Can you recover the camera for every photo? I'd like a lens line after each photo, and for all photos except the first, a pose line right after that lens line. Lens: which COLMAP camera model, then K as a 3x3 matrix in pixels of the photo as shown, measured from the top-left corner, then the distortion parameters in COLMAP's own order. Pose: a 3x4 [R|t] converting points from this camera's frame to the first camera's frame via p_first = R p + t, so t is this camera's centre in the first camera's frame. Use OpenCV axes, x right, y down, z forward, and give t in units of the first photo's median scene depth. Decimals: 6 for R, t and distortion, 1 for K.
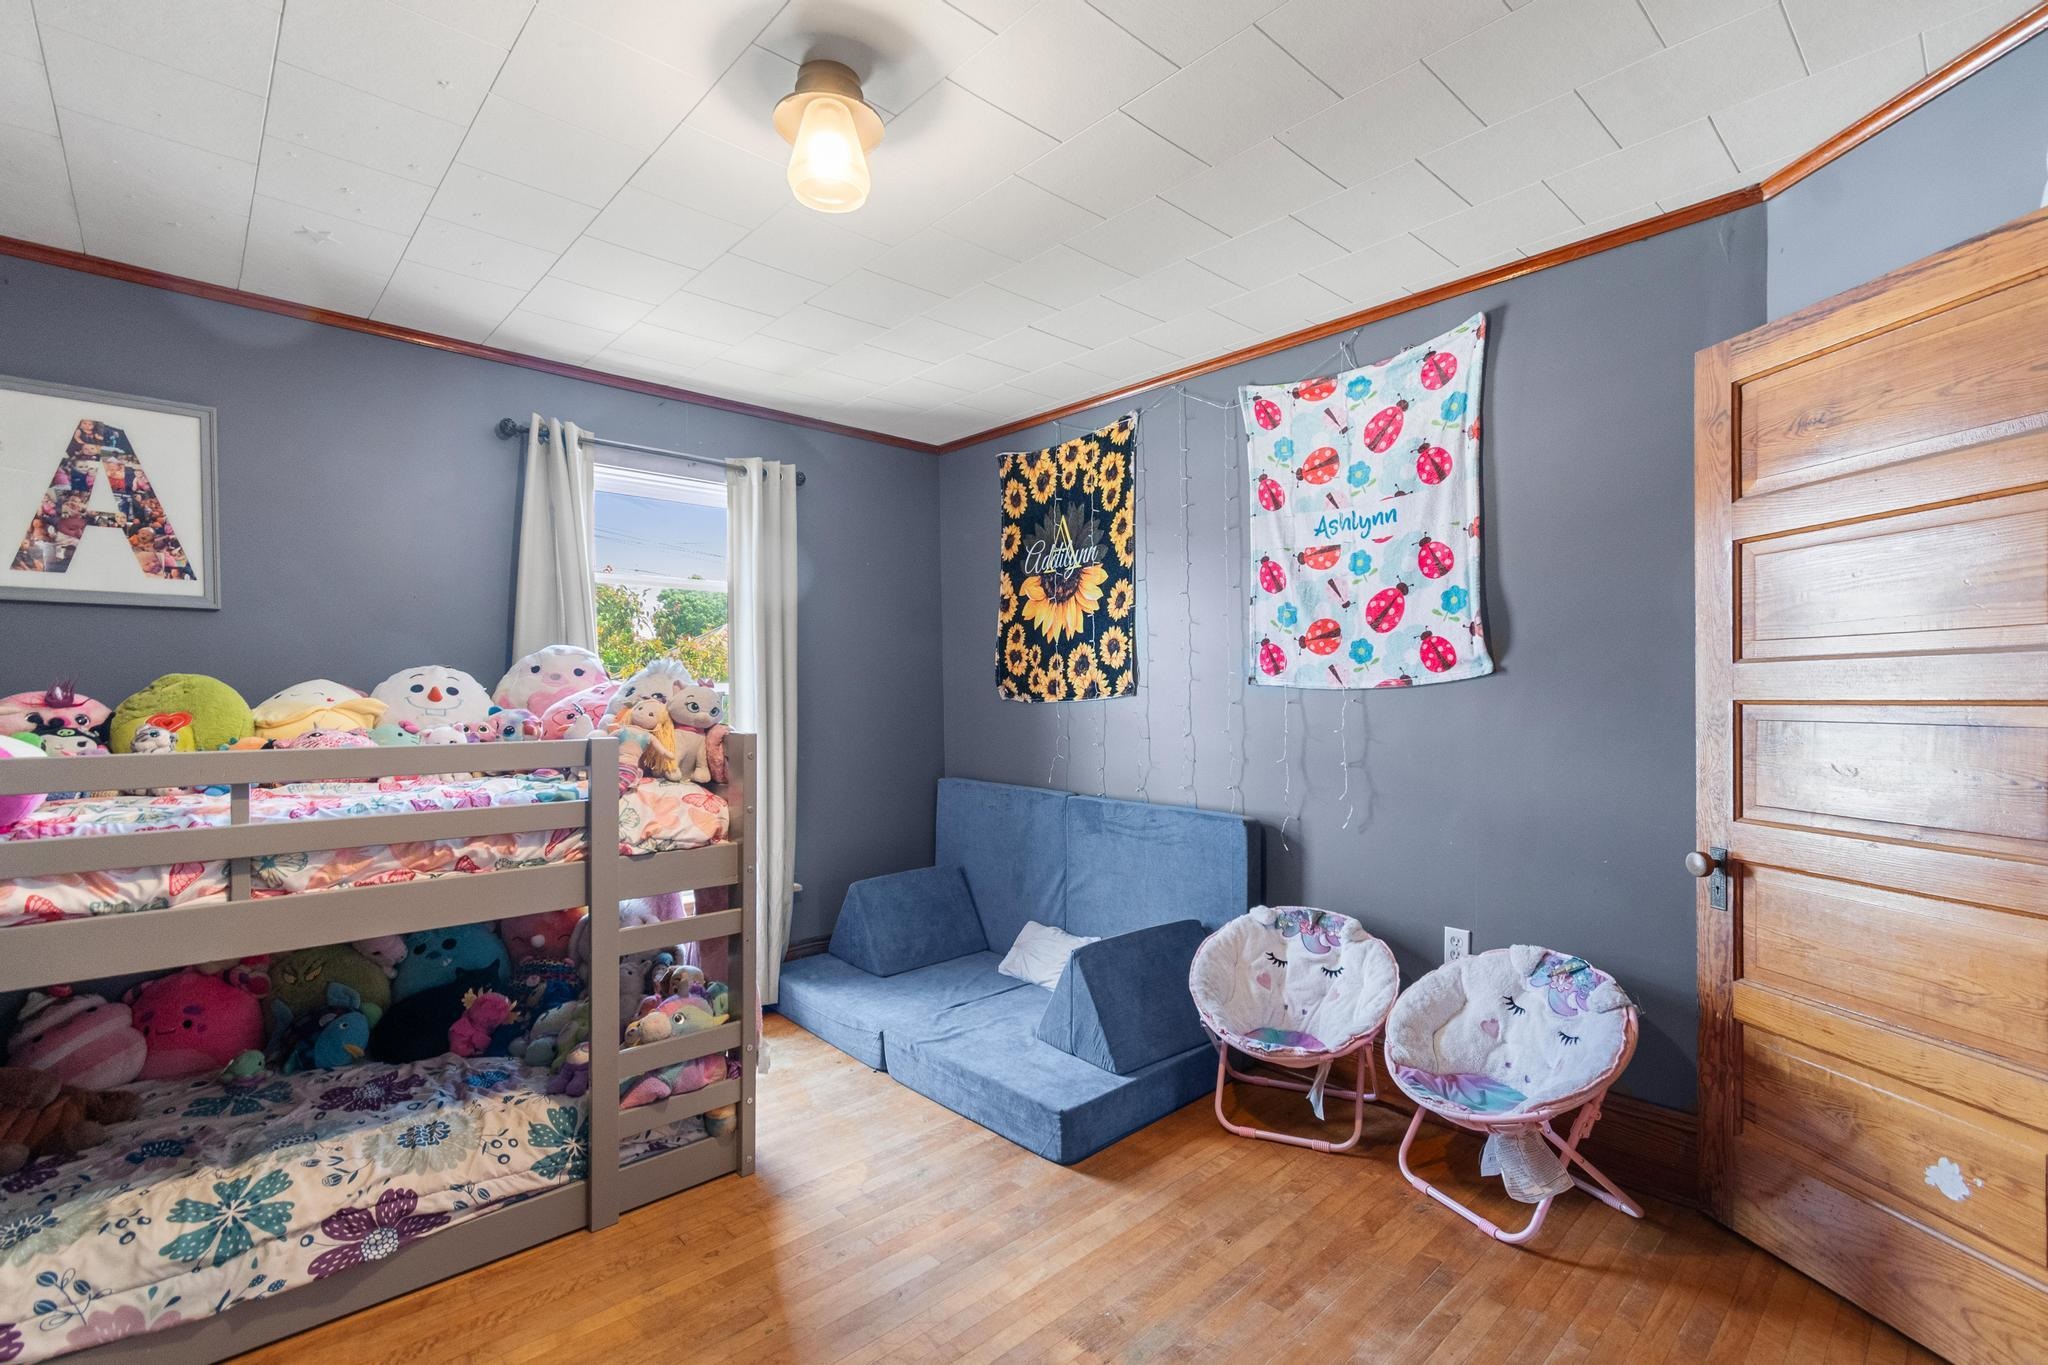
lens RADIAL K [[929.1, 0, 1027.6], [0, 929.1, 693.4], [0, 0, 1]] dist [-0.002003, -0.000110]
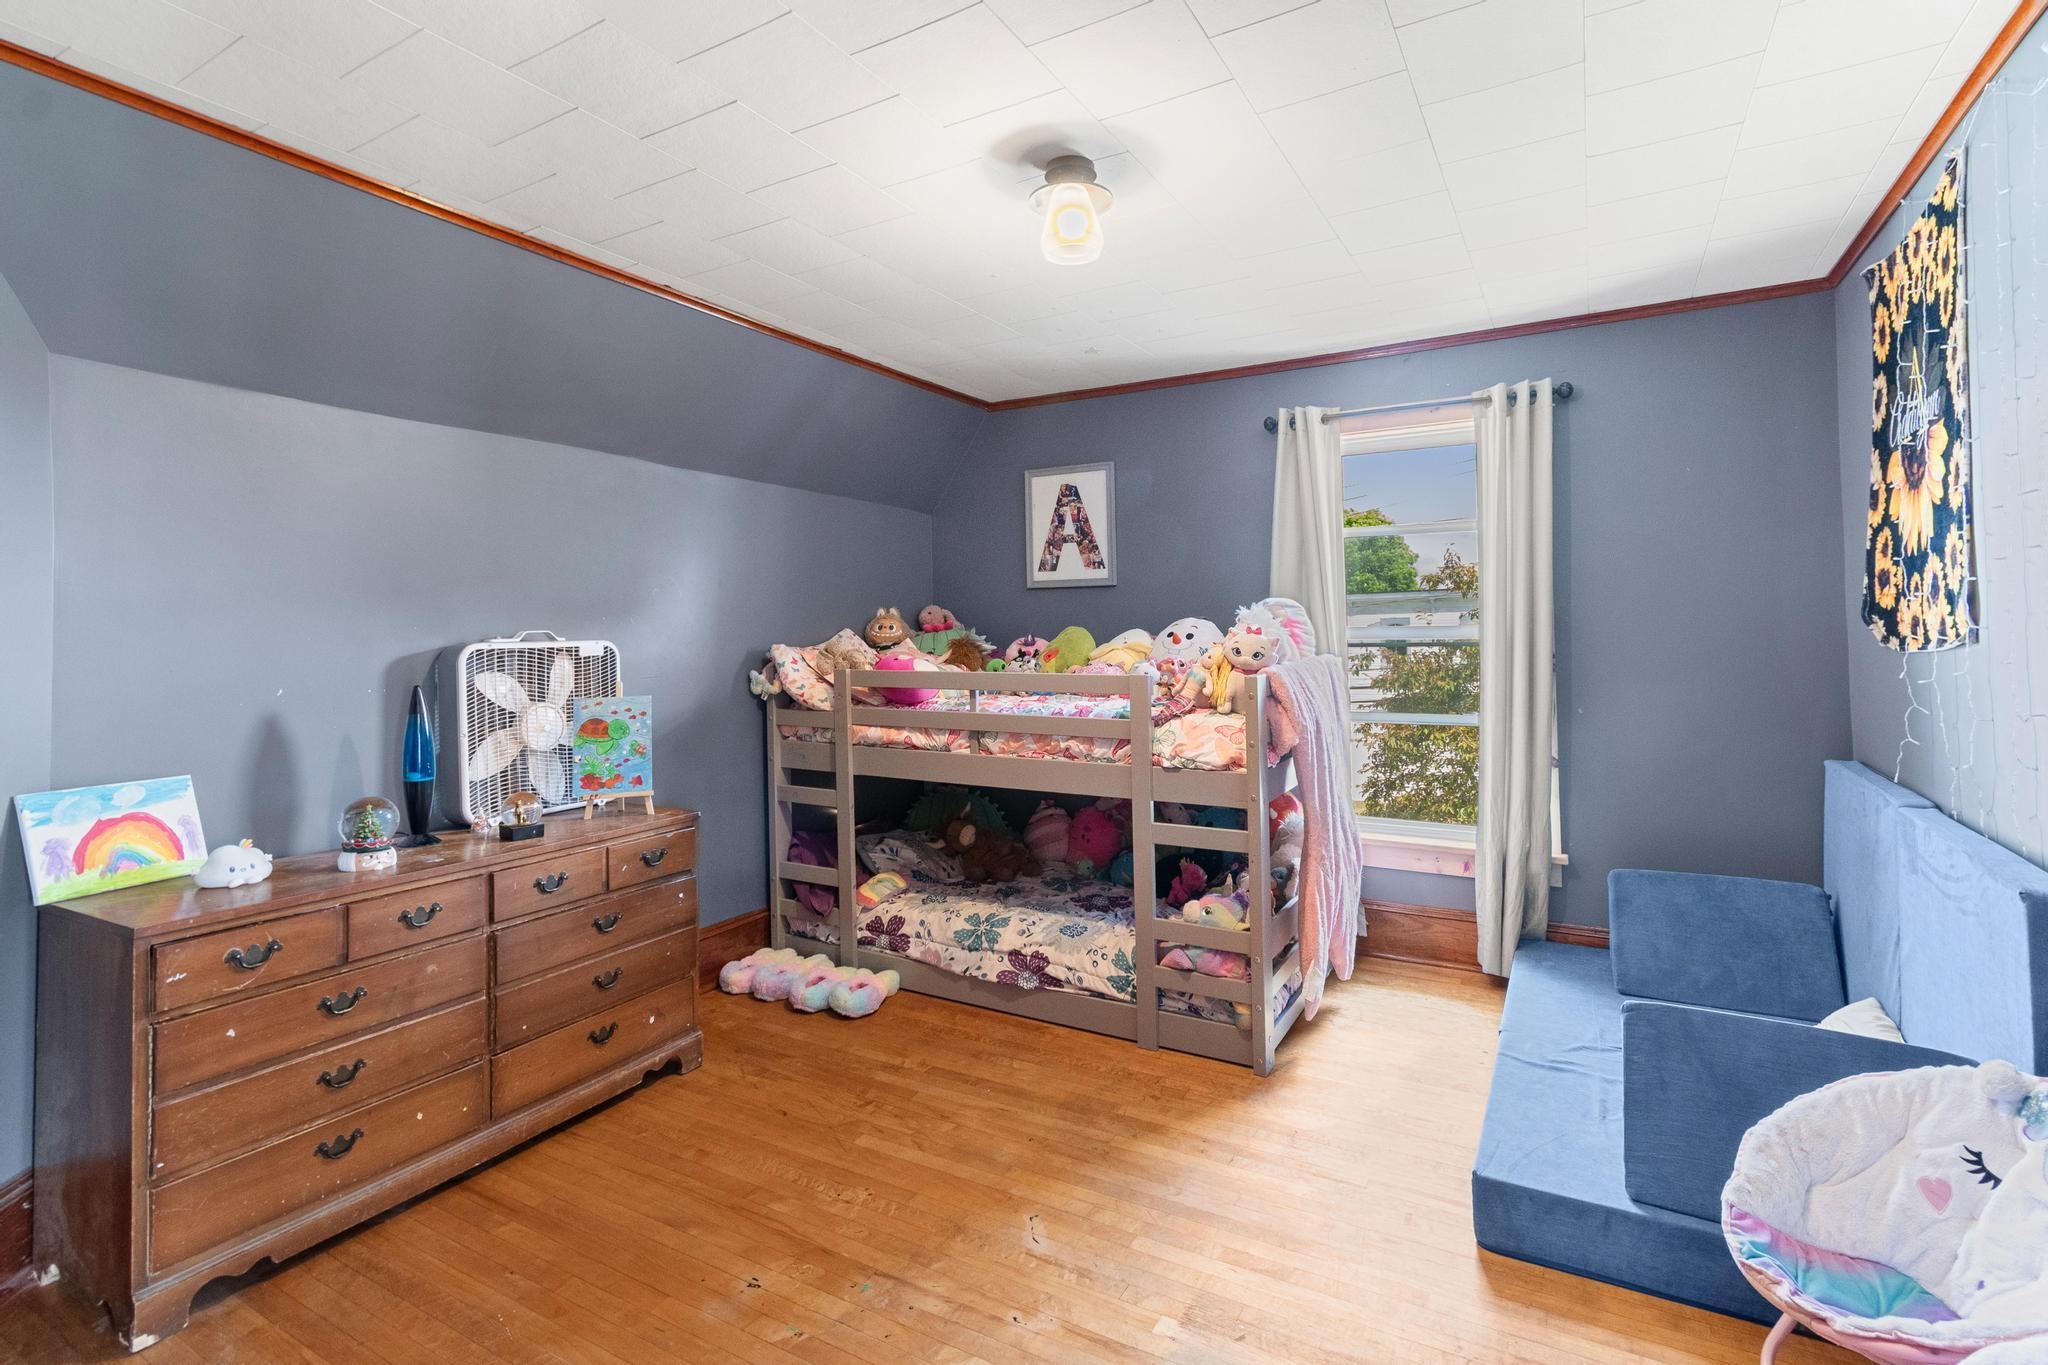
lens RADIAL K [[950.8, 0, 1027.3], [0, 950.8, 603.3], [0, 0, 1]] dist [0.001553, -0.000052]
pose [[0.295908, -0.030152, -0.954740, 0.722725], [0.007651, 0.999544, -0.029196, -0.013552], [0.955186, 0.001334, 0.296004, 0.401575]]
